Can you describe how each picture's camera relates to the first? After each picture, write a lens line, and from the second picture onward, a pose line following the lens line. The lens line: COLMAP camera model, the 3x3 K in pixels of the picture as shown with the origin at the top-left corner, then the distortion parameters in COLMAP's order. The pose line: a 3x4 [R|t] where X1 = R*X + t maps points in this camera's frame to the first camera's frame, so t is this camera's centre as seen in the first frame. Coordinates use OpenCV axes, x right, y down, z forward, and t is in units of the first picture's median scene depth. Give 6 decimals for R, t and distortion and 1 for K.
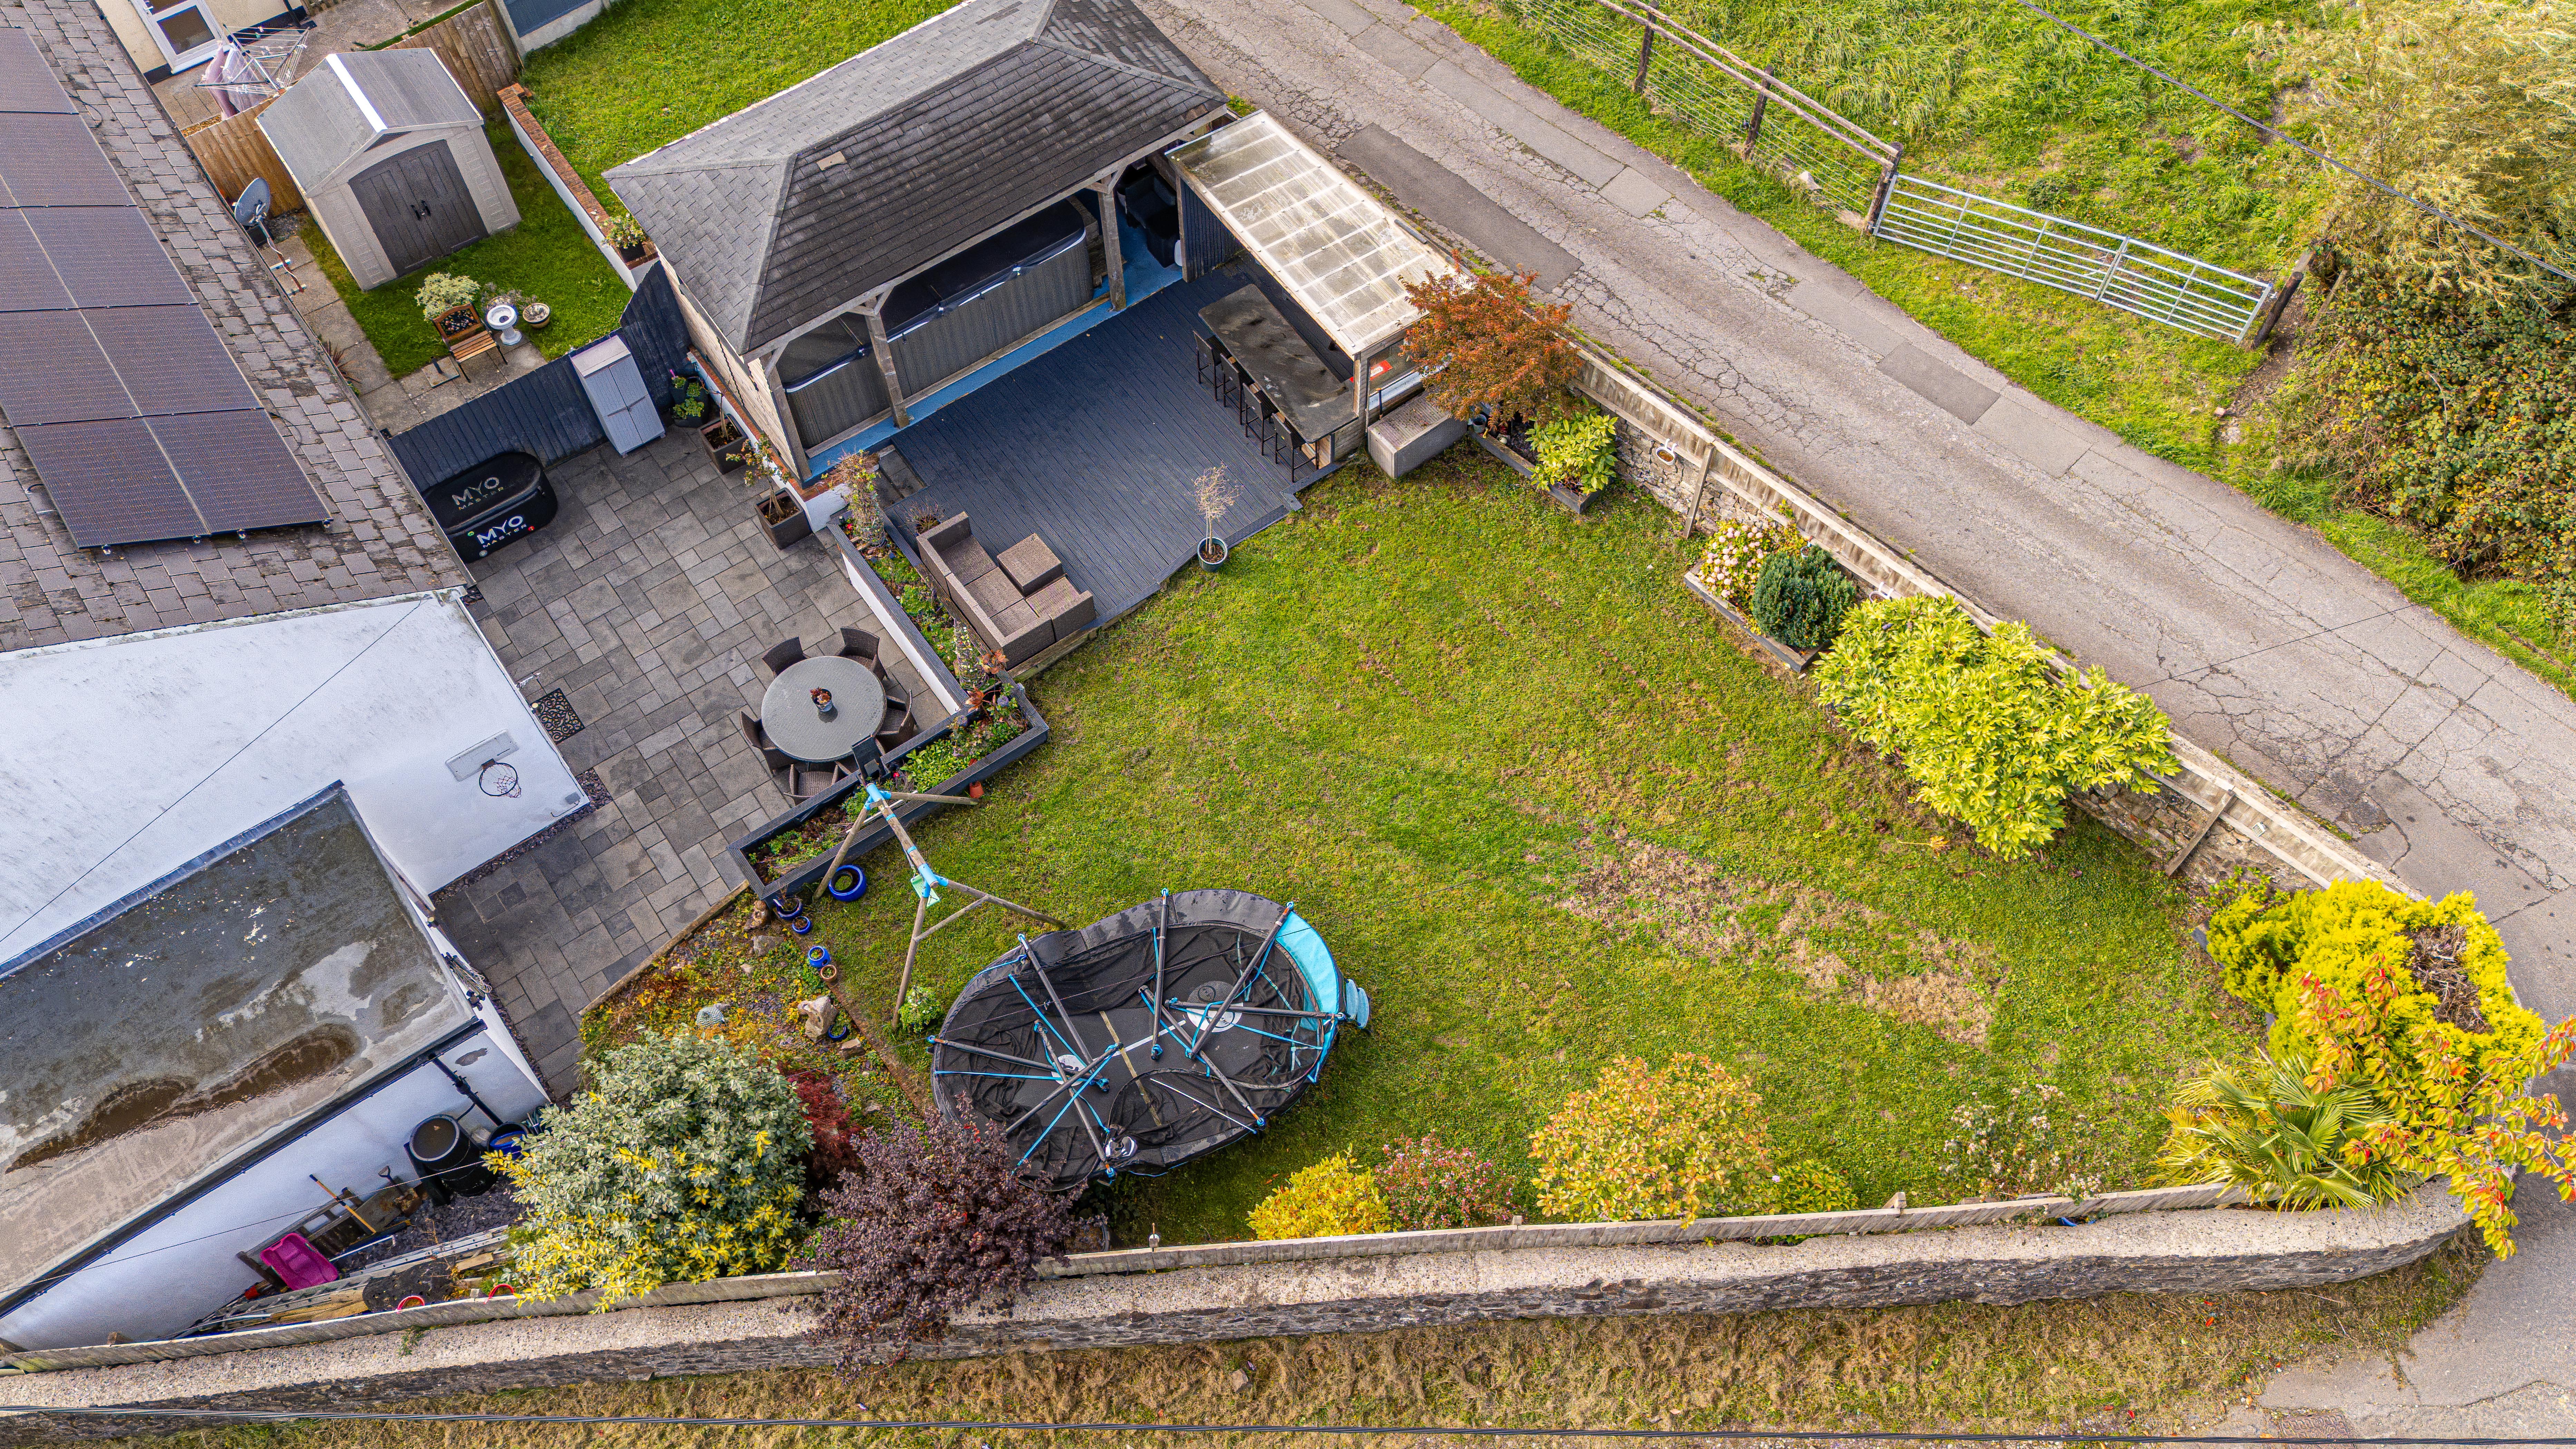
lens RADIAL K [[2047.5, 0, 1305.7], [0, 2047.5, 740.9], [0, 0, 1]] dist [0.056353, -0.028221]
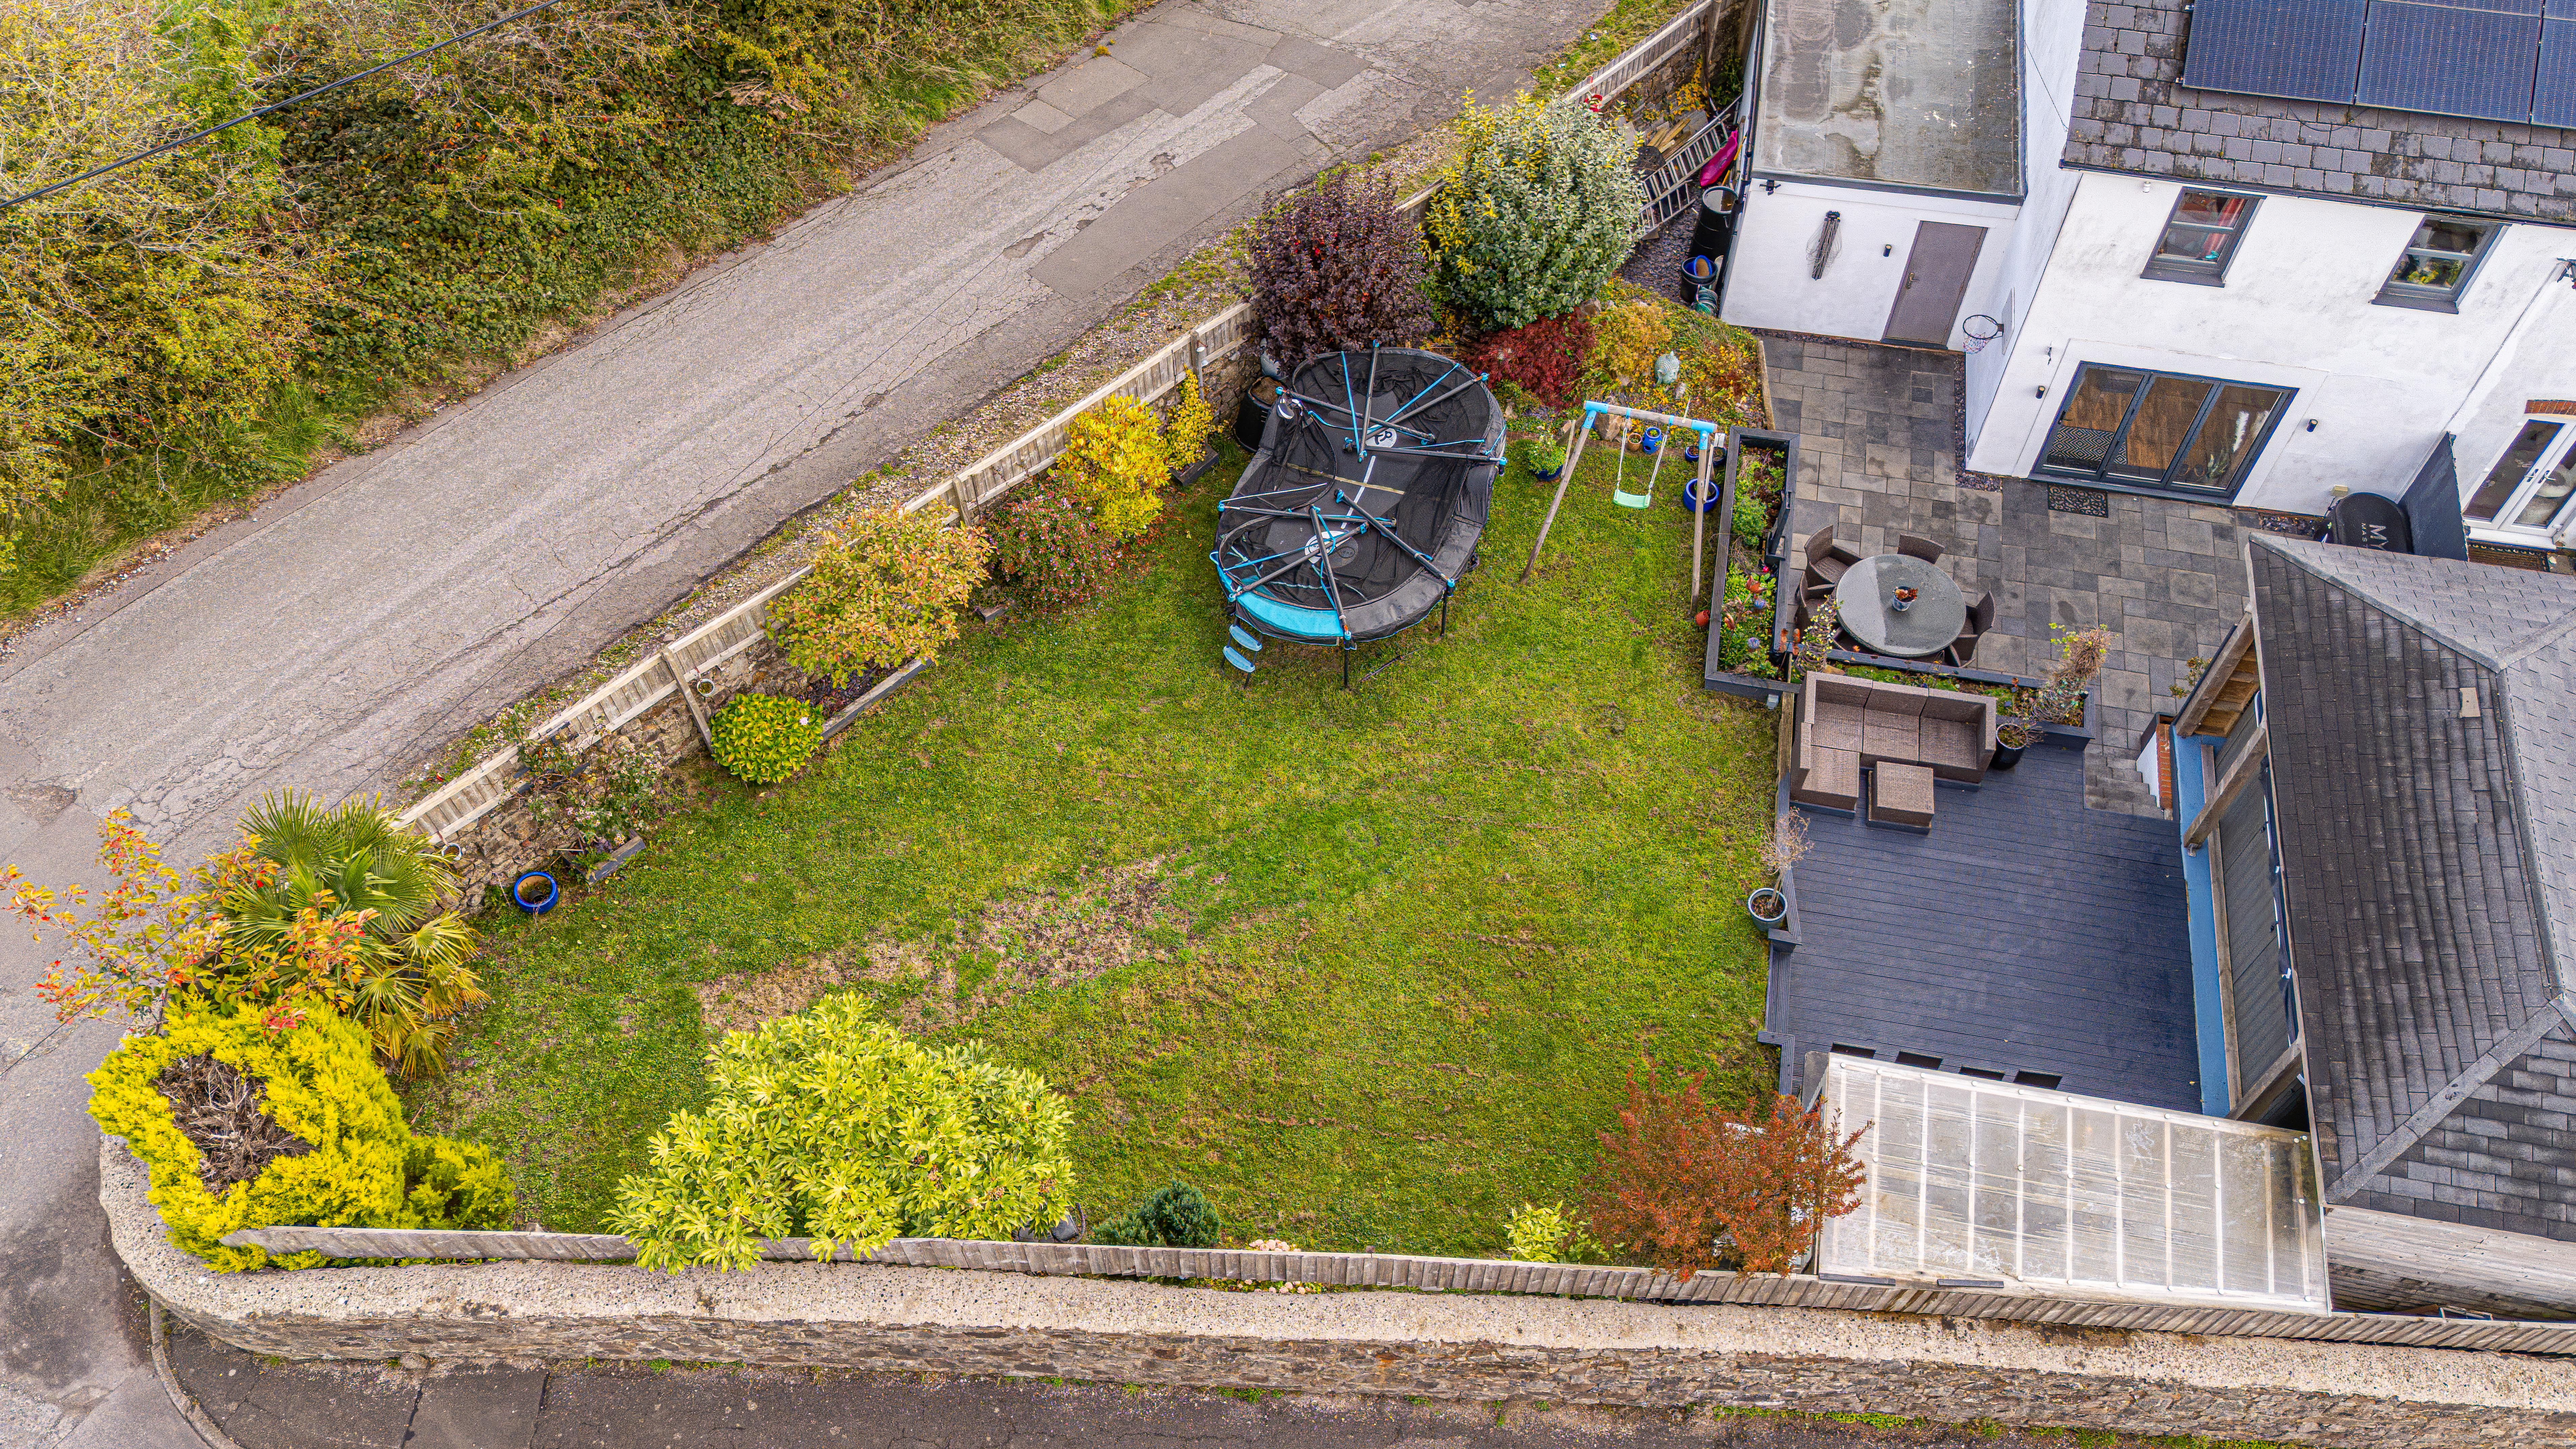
lens RADIAL K [[2047.6, 0, 1309.3], [0, 2047.6, 724.2], [0, 0, 1]] dist [0.056353, -0.028221]
pose [[-0.729106, 0.559925, -0.393559, 0.379677], [-0.594332, -0.232854, 0.769772, -0.614953], [0.339373, 0.795150, 0.502556, 0.484240]]
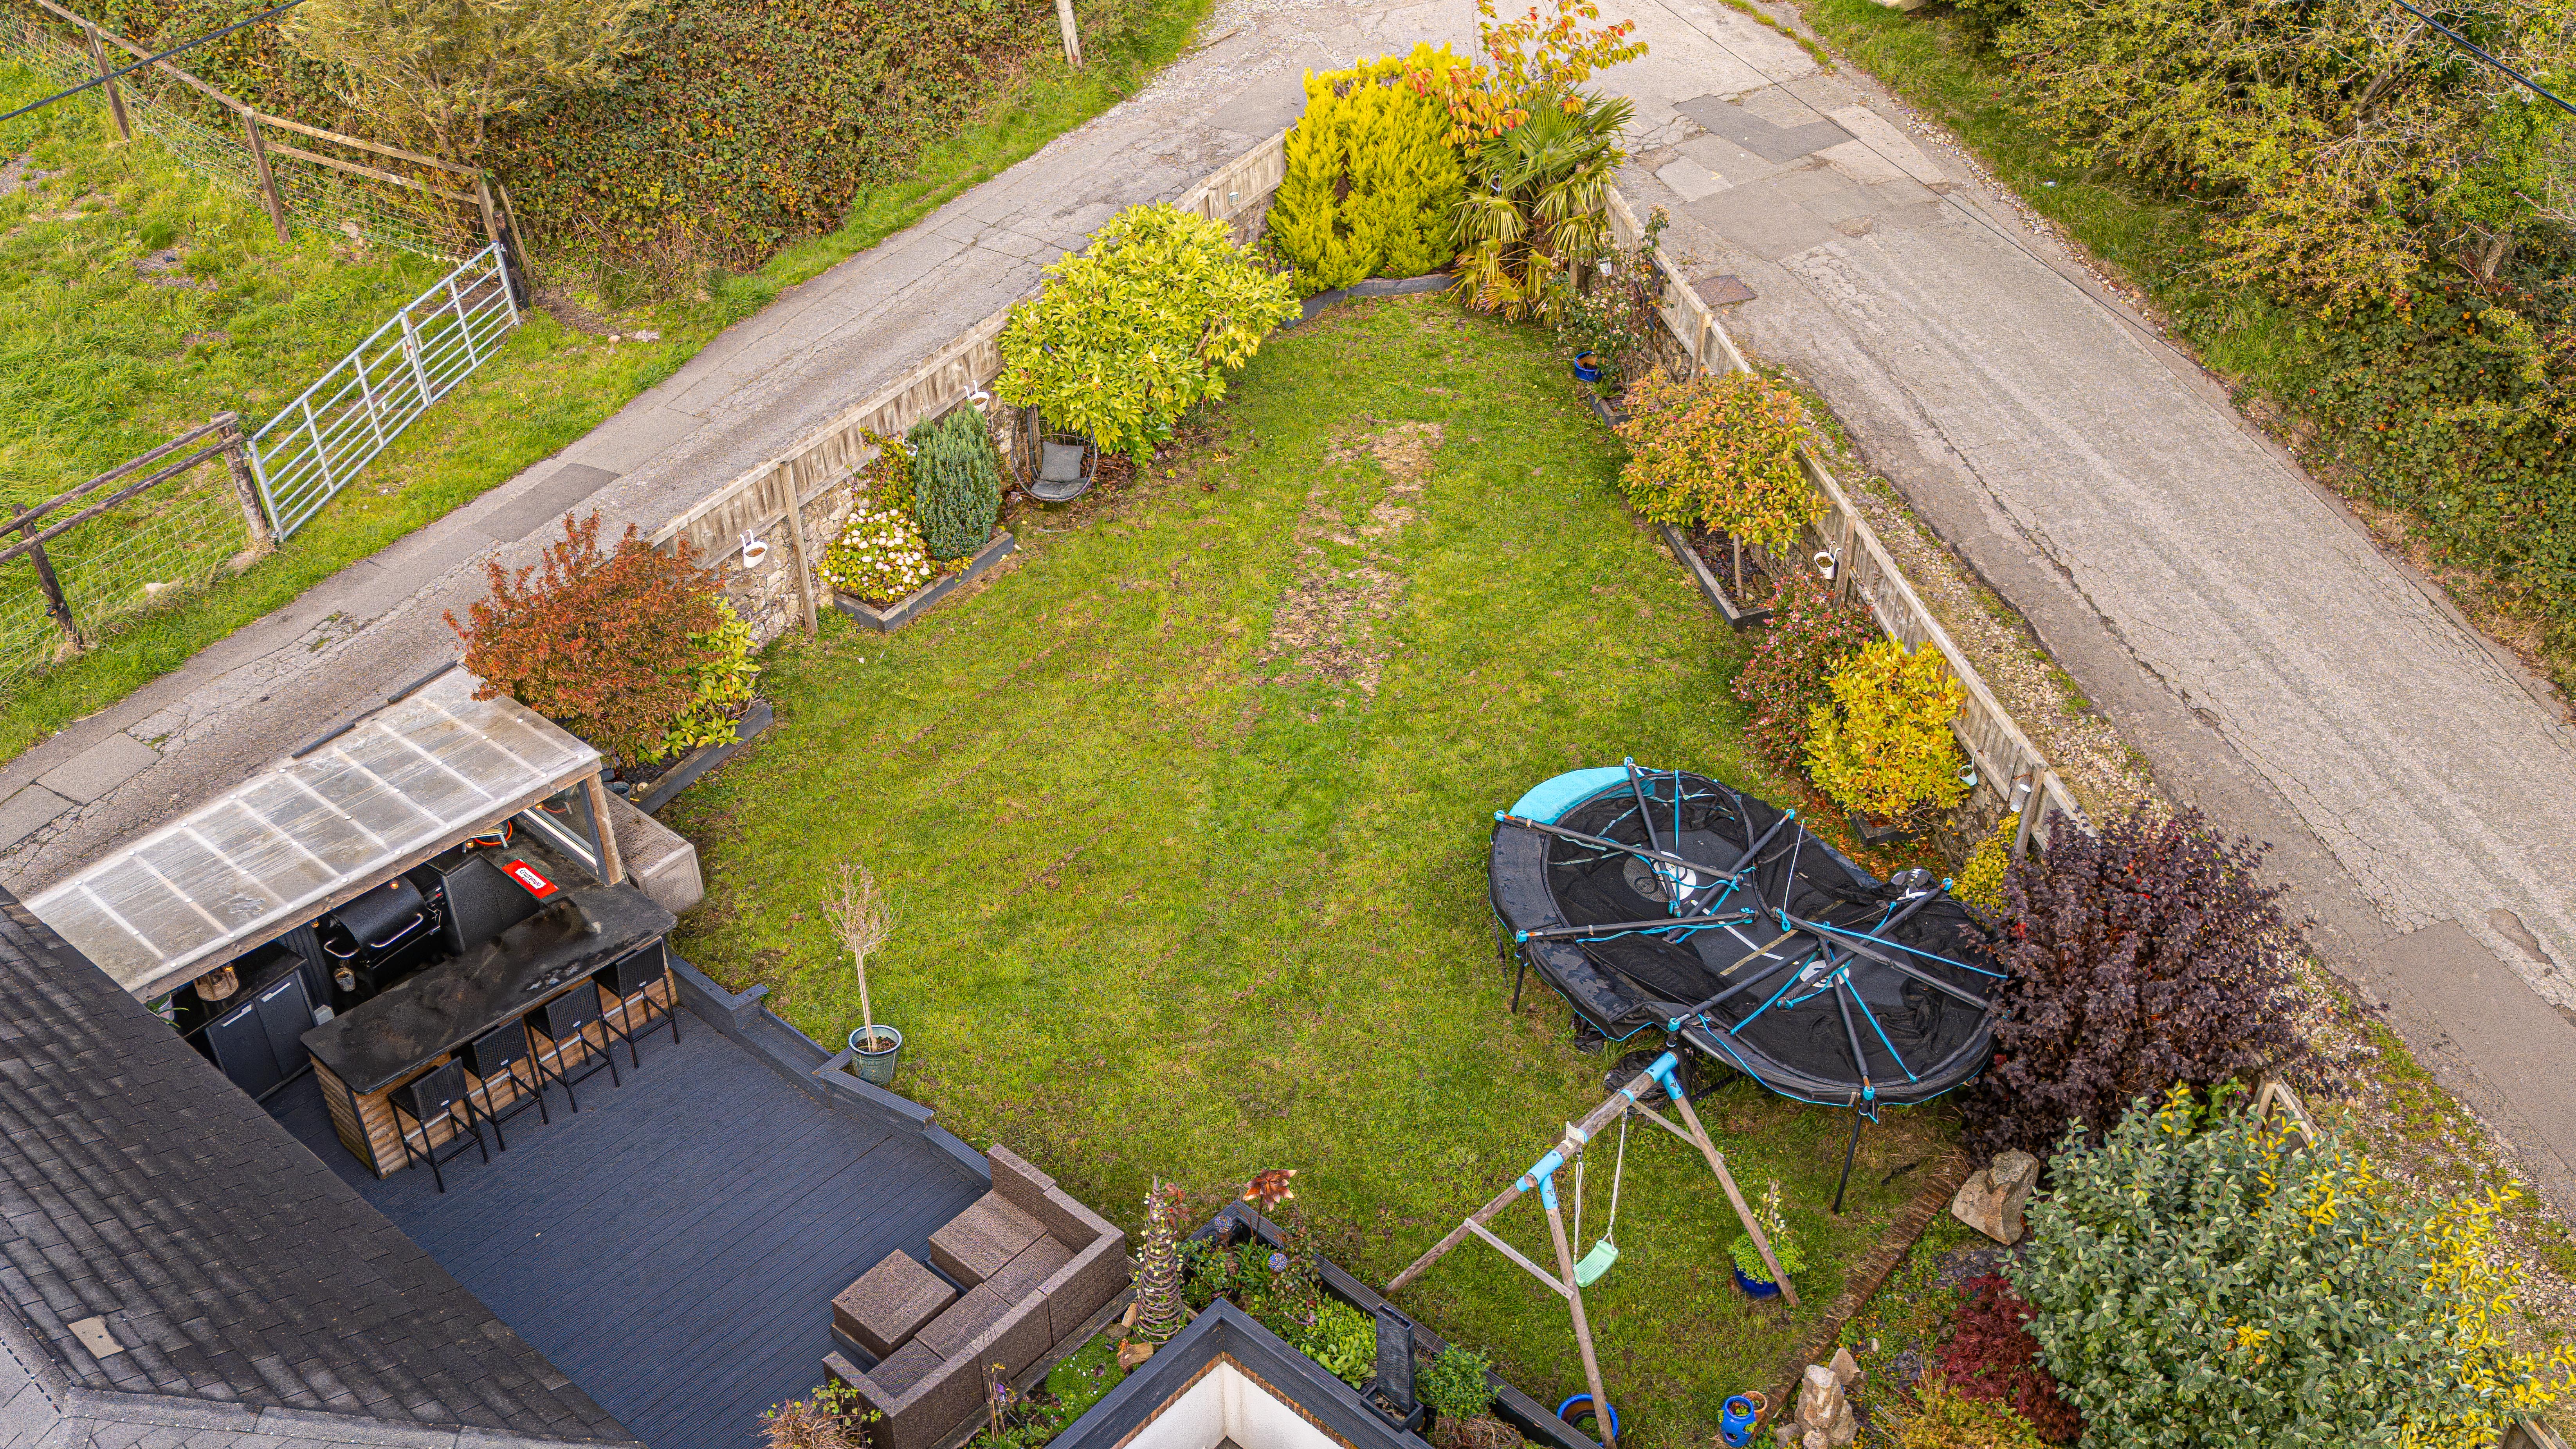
lens RADIAL K [[2329.3, 0, 1343.9], [0, 2329.3, 720.6], [0, 0, 1]] dist [0.041064, -0.011497]
pose [[-0.215858, -0.561284, 0.798978, -0.586114], [0.844746, 0.303035, 0.441106, -0.315768], [-0.489704, 0.770149, 0.408730, 0.598482]]
